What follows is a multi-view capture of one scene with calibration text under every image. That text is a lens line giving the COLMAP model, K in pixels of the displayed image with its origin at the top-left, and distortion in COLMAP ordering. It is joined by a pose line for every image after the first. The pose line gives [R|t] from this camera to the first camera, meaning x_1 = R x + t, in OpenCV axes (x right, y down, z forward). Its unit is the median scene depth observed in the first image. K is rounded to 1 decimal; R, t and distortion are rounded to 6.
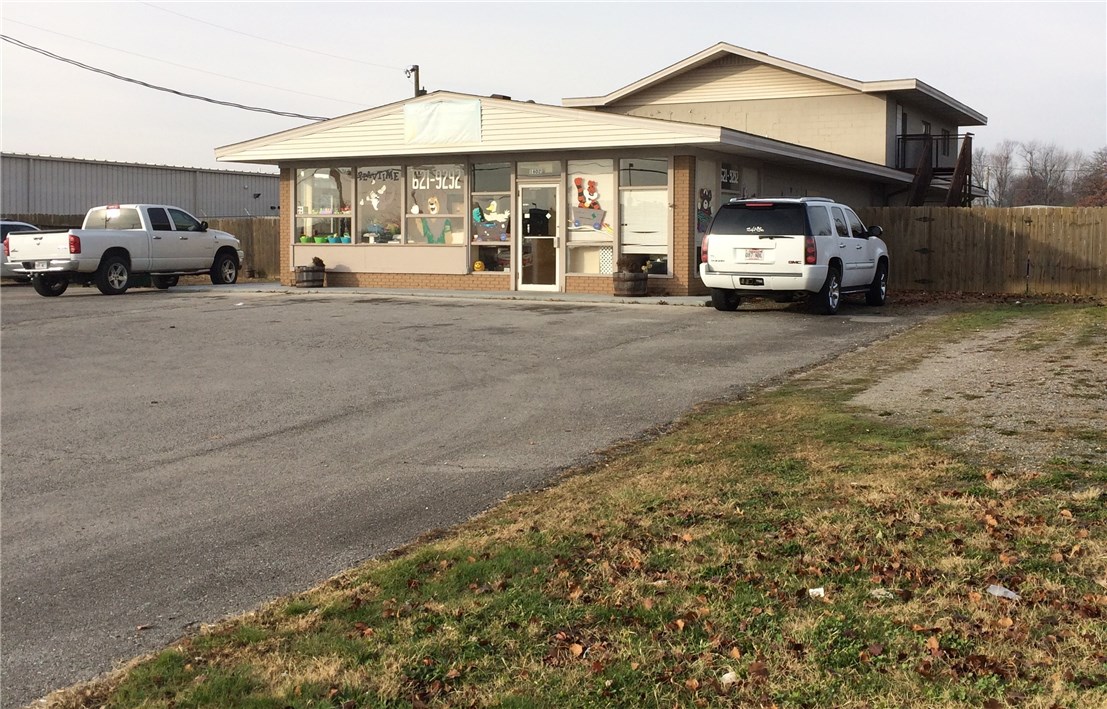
lens RADIAL K [[1282.6, 0, 553.5], [0, 1282.6, 354.5], [0, 0, 1]] dist [0.003526, 0.011812]
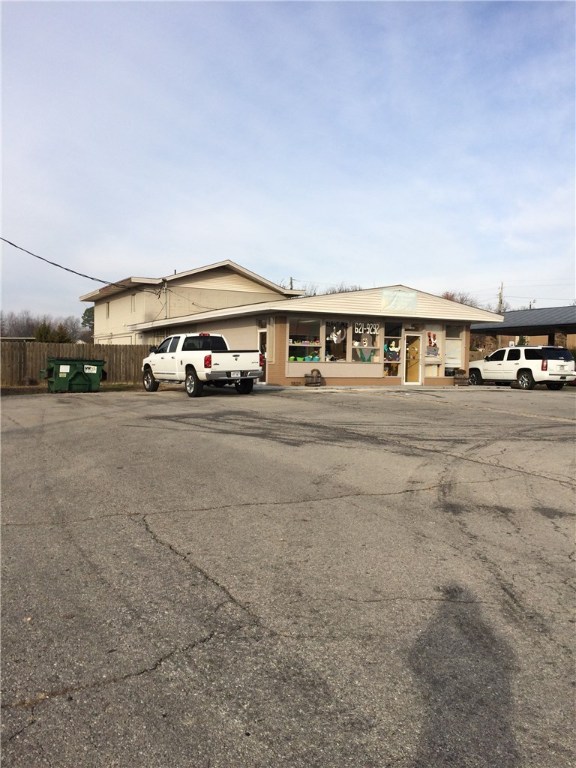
lens RADIAL K [[689.5, 0, 288.0], [0, 689.5, 384.0], [0, 0, 1]] dist [0.084381, 0.001428]
pose [[0.521025, -0.015462, 0.853402, -1.069327], [0.067000, 0.997492, -0.022833, -0.038899], [-0.850908, 0.069075, 0.520754, 0.581045]]
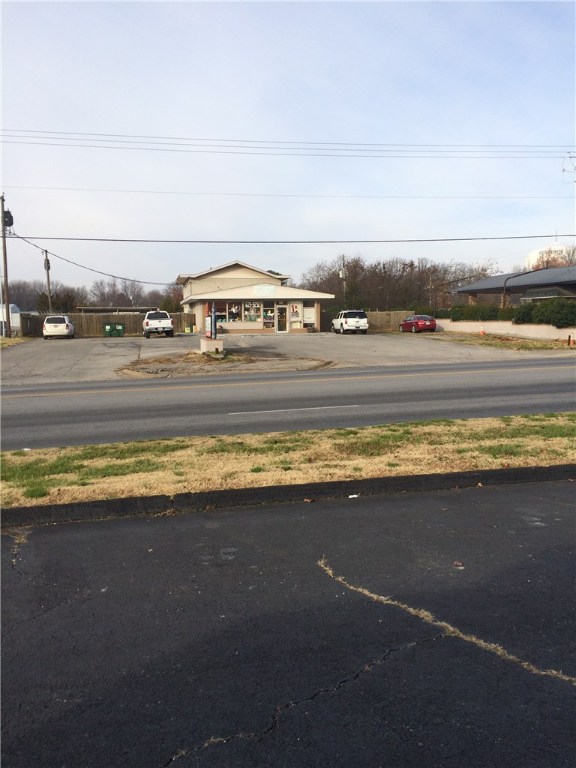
lens RADIAL K [[689.5, 0, 288.0], [0, 689.5, 384.0], [0, 0, 1]] dist [0.084381, 0.001428]
pose [[0.756757, -0.070442, 0.649890, -1.436651], [0.068725, 0.997241, 0.028065, 0.053856], [-0.650074, 0.023425, 0.759510, -0.684452]]
